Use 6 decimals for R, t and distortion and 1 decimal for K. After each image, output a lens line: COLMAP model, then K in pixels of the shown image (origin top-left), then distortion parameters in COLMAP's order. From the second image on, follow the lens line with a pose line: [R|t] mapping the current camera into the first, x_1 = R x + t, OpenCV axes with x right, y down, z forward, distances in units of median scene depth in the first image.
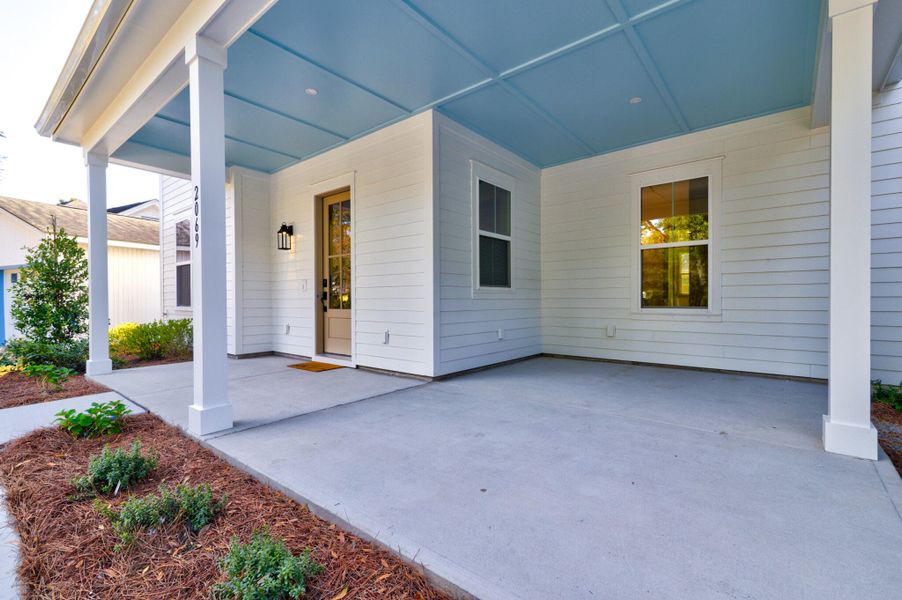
lens RADIAL K [[402.0, 0, 448.5], [0, 402.0, 301.8], [0, 0, 1]] dist [0.011676, 0.000027]
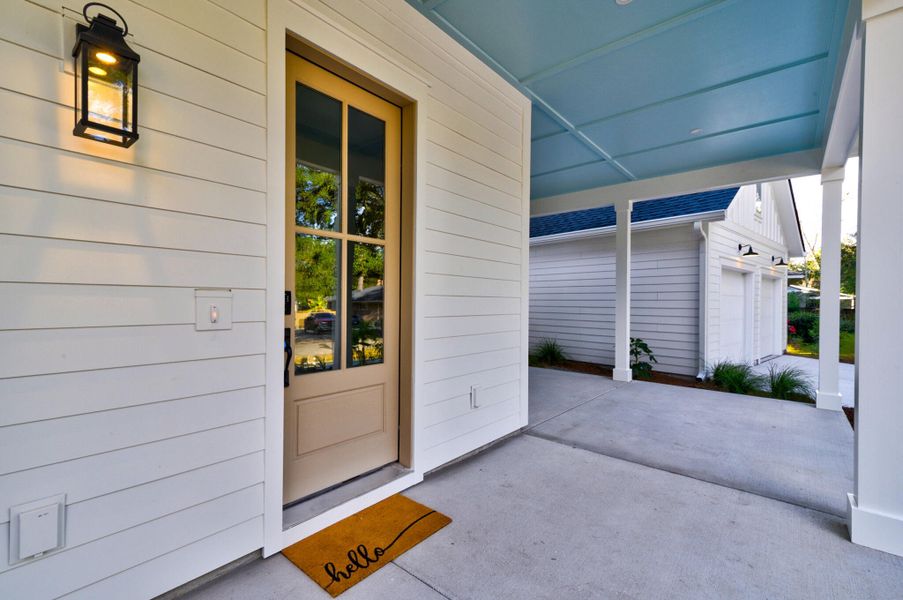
lens RADIAL K [[402.5, 0, 448.9], [0, 402.5, 301.8], [0, 0, 1]] dist [0.011676, 0.000027]
pose [[0.007009, -0.000044, 0.999975, -1.199173], [-0.008907, 0.999960, 0.000107, -0.089607], [-0.999936, -0.008907, 0.007009, 1.601296]]
